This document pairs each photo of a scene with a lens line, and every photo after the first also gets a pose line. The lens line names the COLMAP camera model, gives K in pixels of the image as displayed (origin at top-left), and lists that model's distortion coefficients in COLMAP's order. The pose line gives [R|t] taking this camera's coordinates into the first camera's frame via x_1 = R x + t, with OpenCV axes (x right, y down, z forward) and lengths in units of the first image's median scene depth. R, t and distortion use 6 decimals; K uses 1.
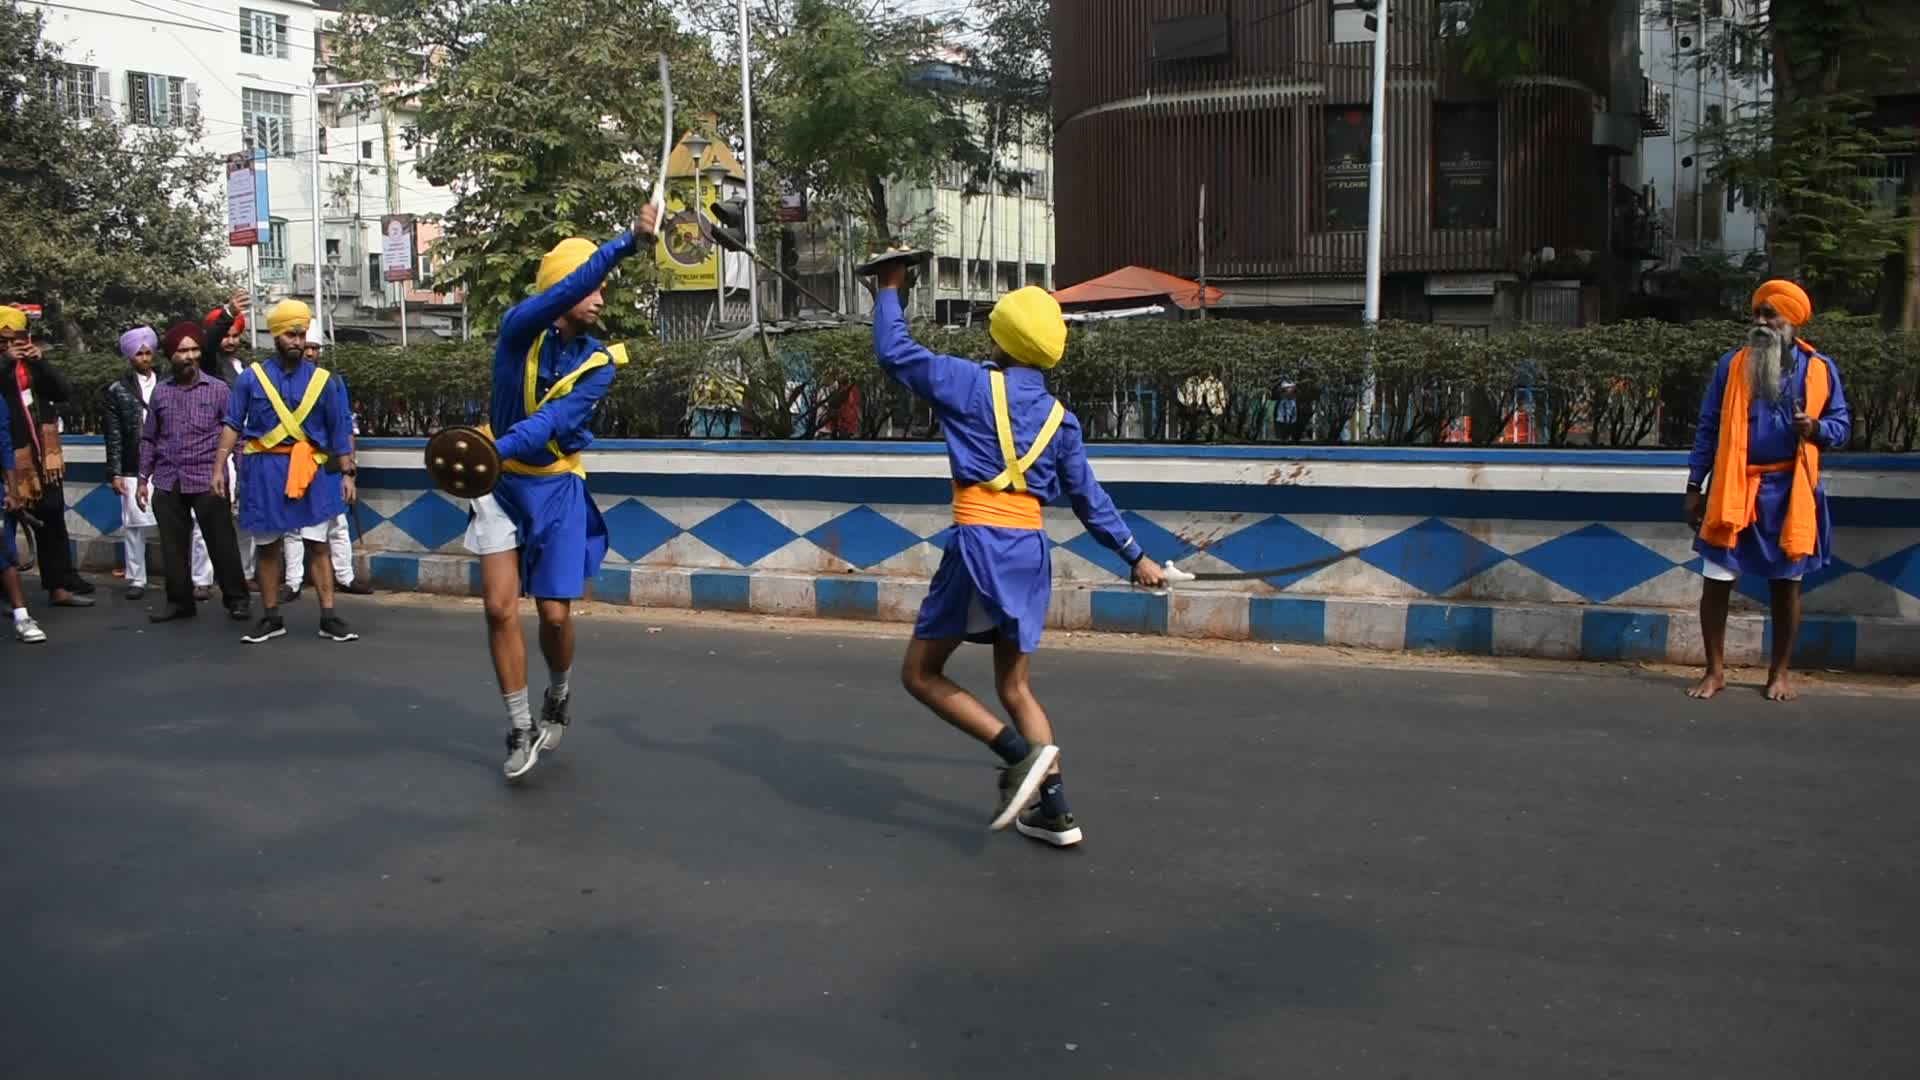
lens RADIAL K [[1629.8, 0, 963.0], [0, 1629.8, 478.1], [0, 0, 1]] dist [-0.197909, 0.099229]
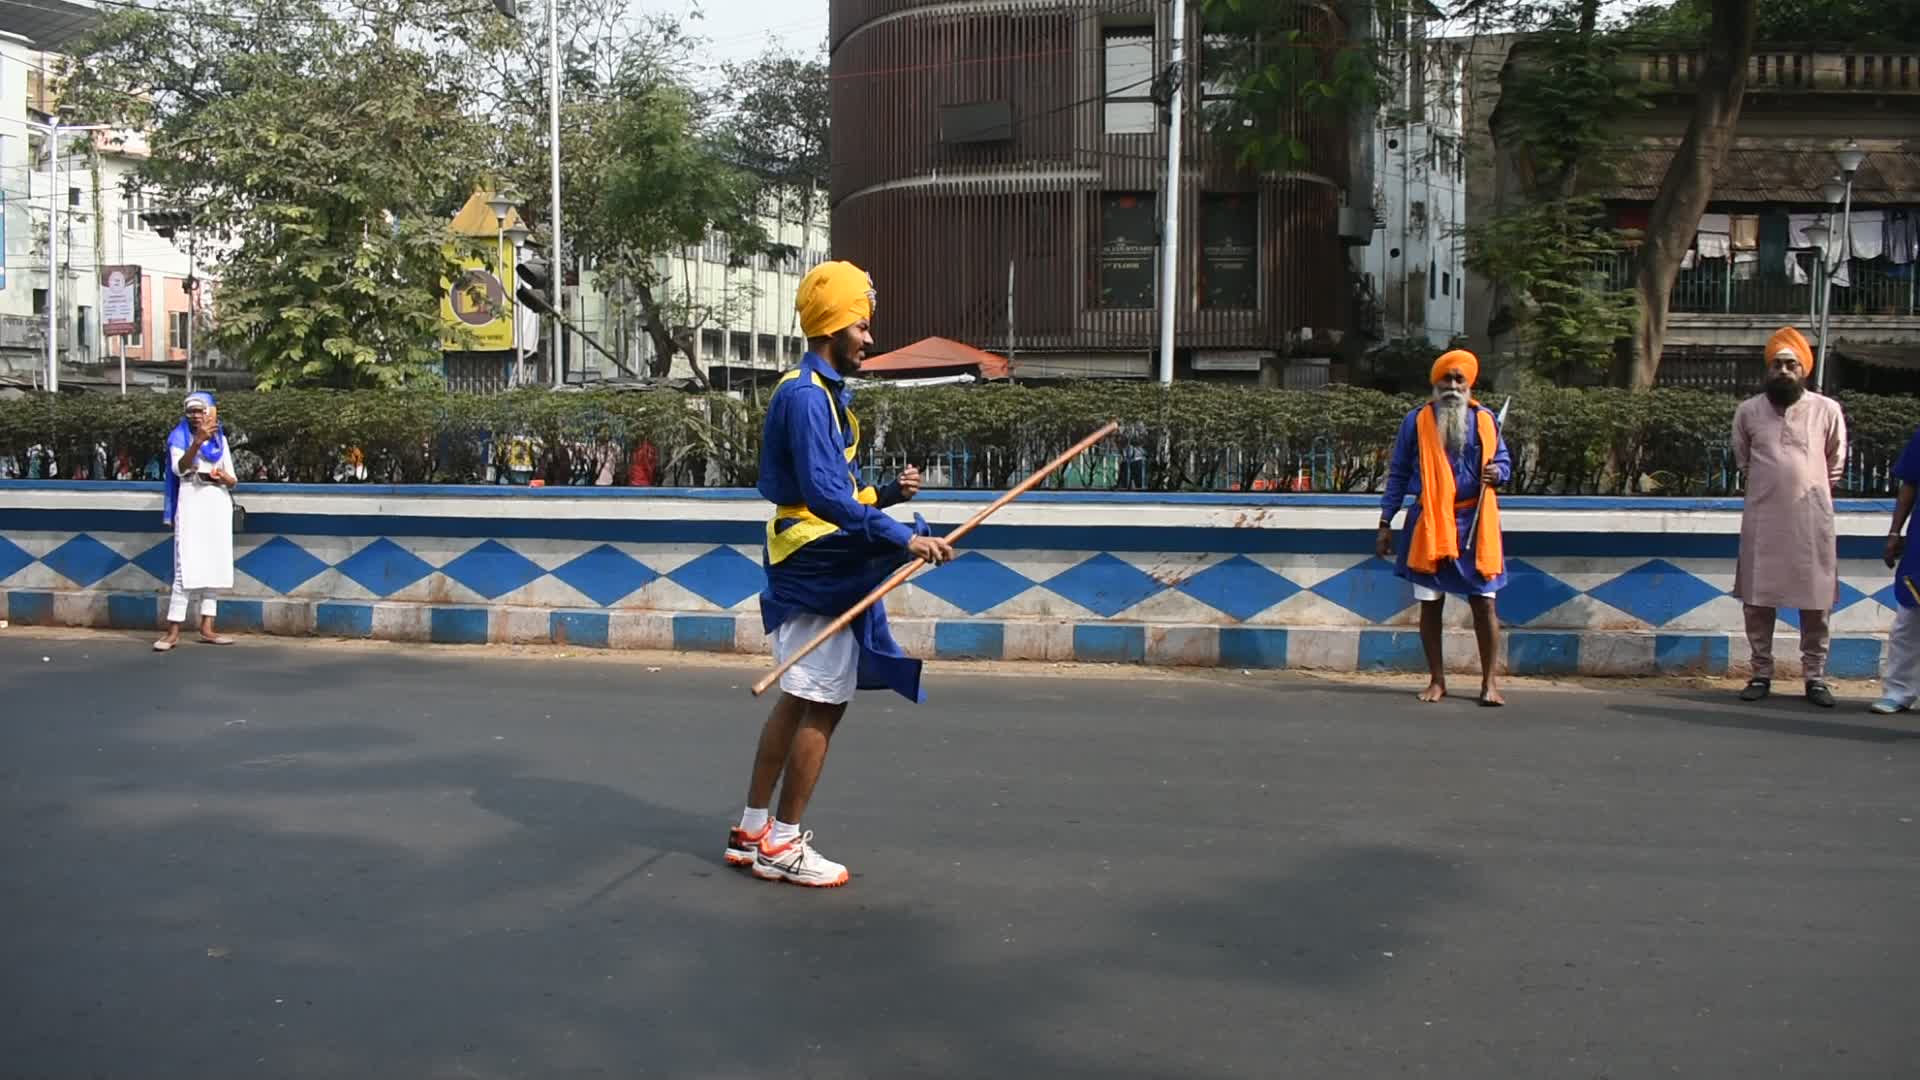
lens RADIAL K [[1629.8, 0, 963.0], [0, 1629.8, 478.1], [0, 0, 1]] dist [-0.197909, 0.099229]
pose [[0.973531, 0.008737, 0.228388, -0.112417], [0.002030, 0.998899, -0.046866, 0.009811], [-0.228546, 0.046090, 0.972441, -0.025147]]
